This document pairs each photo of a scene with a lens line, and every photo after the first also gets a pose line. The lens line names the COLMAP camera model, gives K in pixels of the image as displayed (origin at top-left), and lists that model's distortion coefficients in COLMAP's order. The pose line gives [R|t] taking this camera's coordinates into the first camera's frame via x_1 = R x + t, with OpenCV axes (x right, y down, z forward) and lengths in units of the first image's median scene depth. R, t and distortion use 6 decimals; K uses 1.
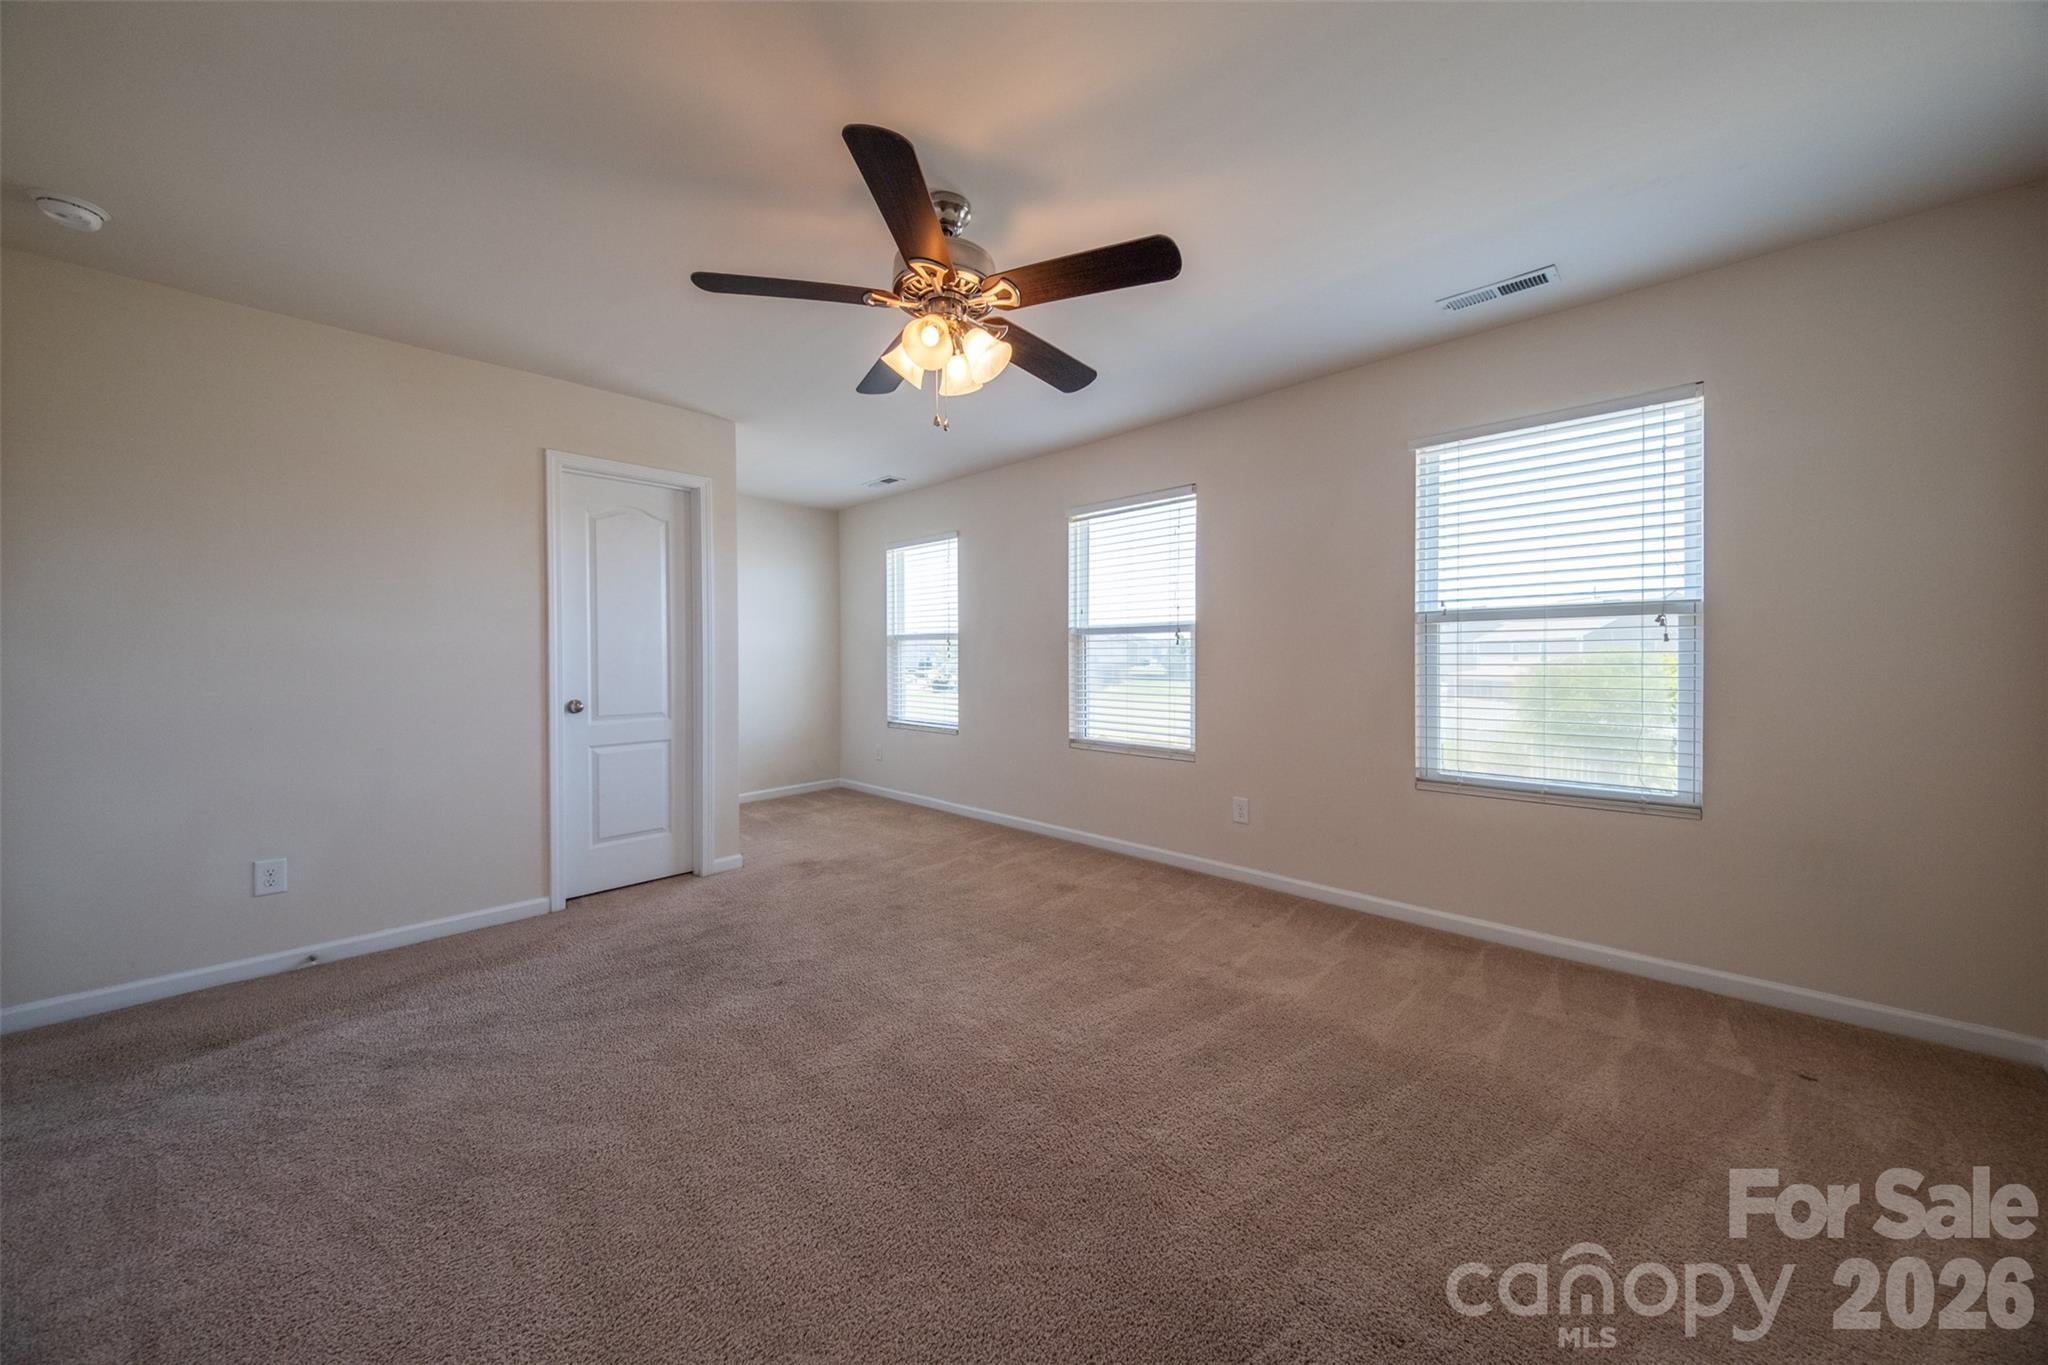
lens RADIAL K [[701.3, 0, 1021.0], [0, 701.3, 663.0], [0, 0, 1]] dist [0.043334, -0.026719]
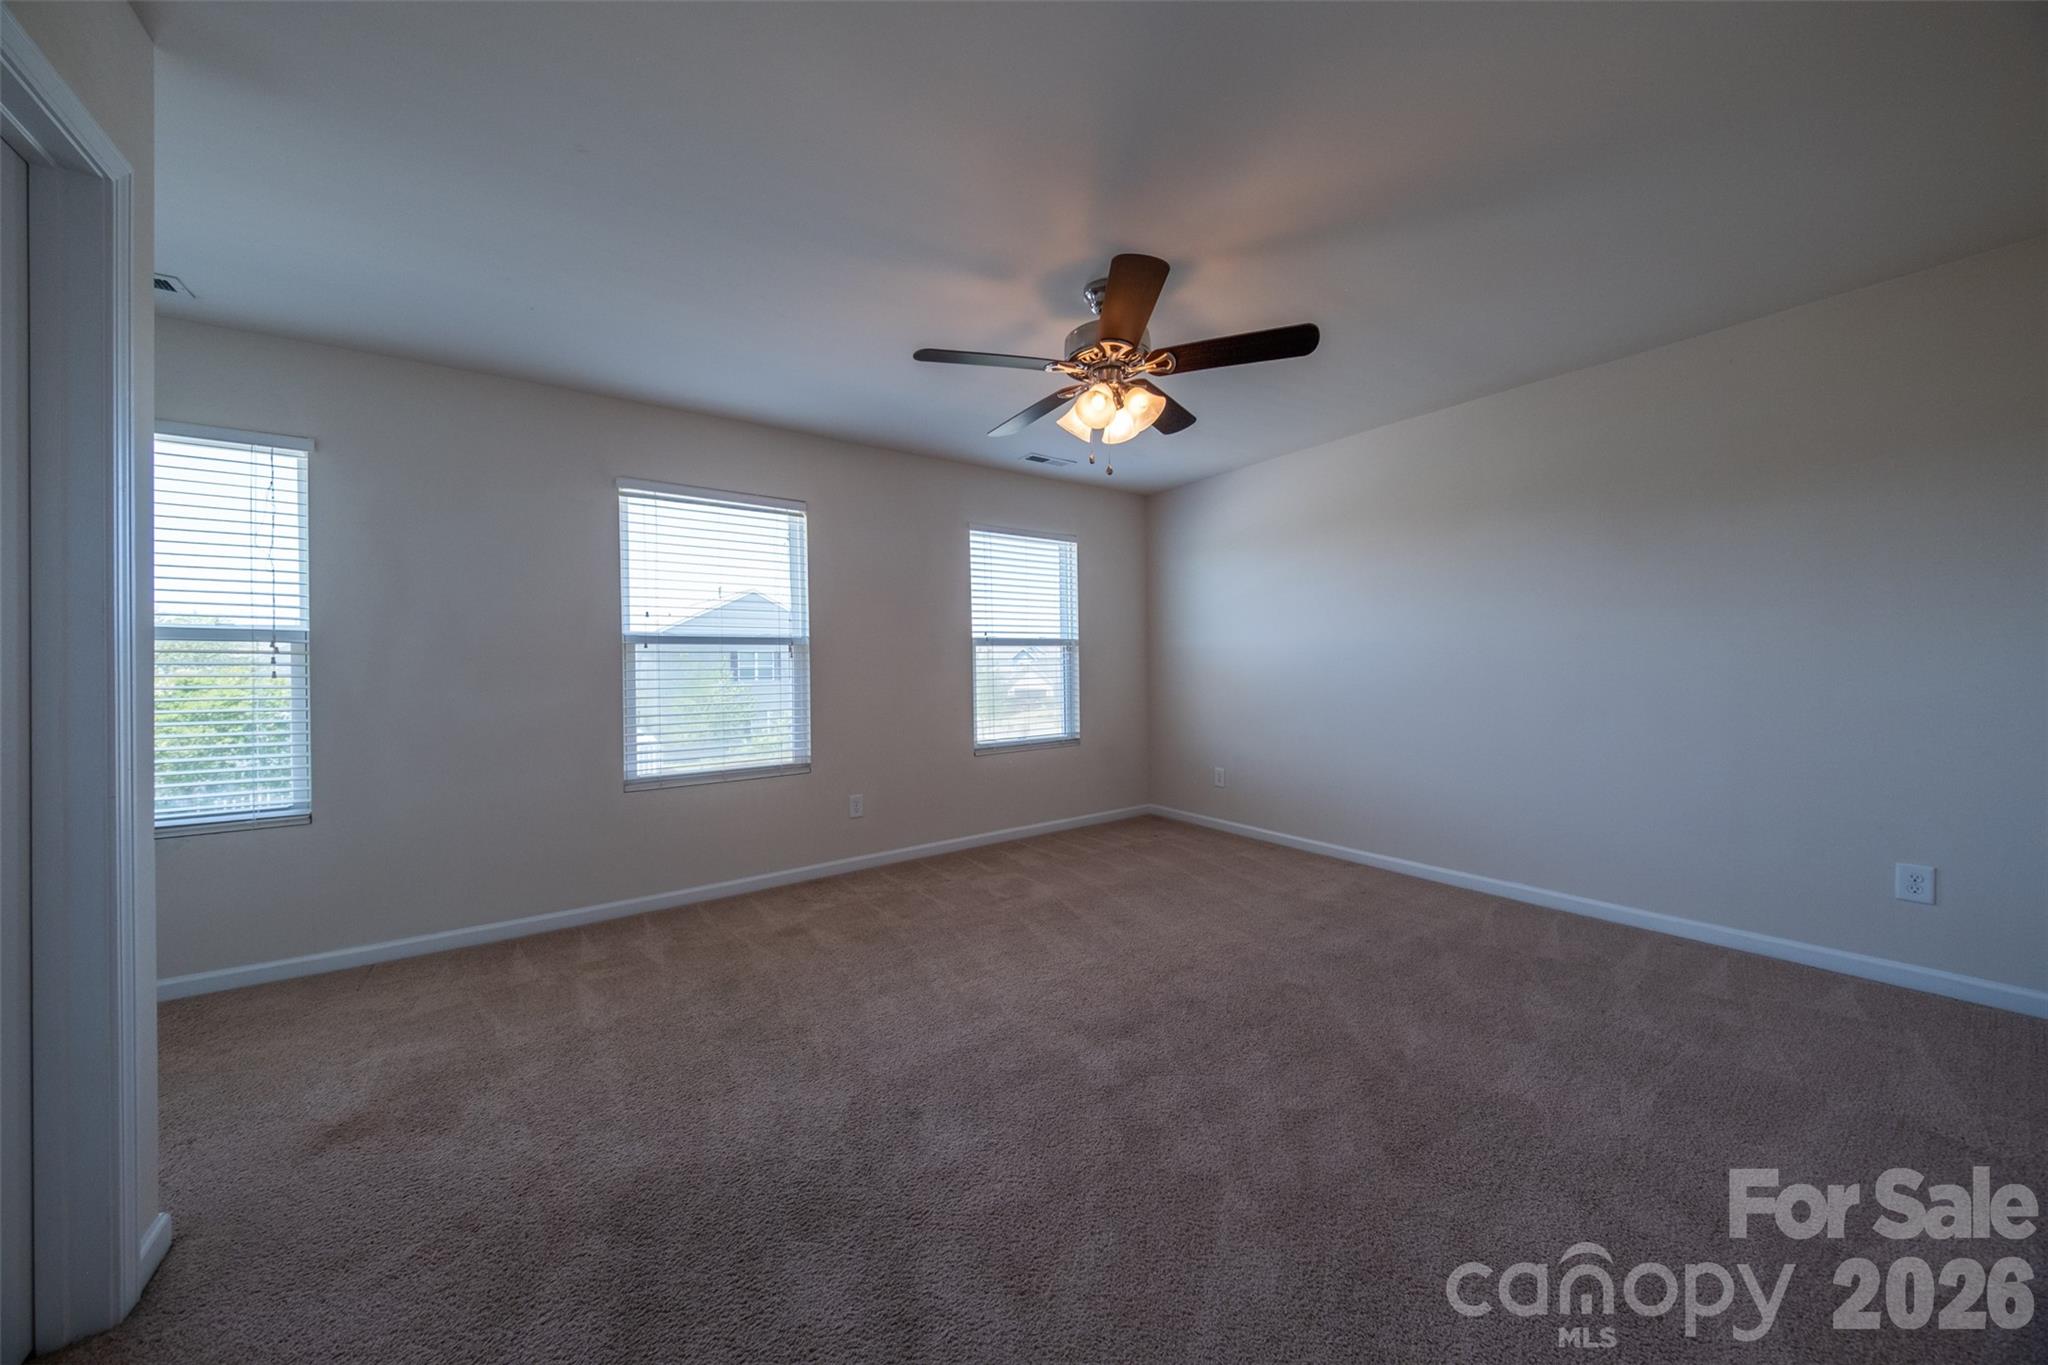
lens RADIAL K [[701.3, 0, 1021.0], [0, 701.3, 663.0], [0, 0, 1]] dist [0.043334, -0.026719]
pose [[0.169135, 0.011912, 0.985521, -0.746942], [0.026263, 0.999517, -0.016588, 0.006981], [-0.985243, 0.028689, 0.168740, 0.546798]]
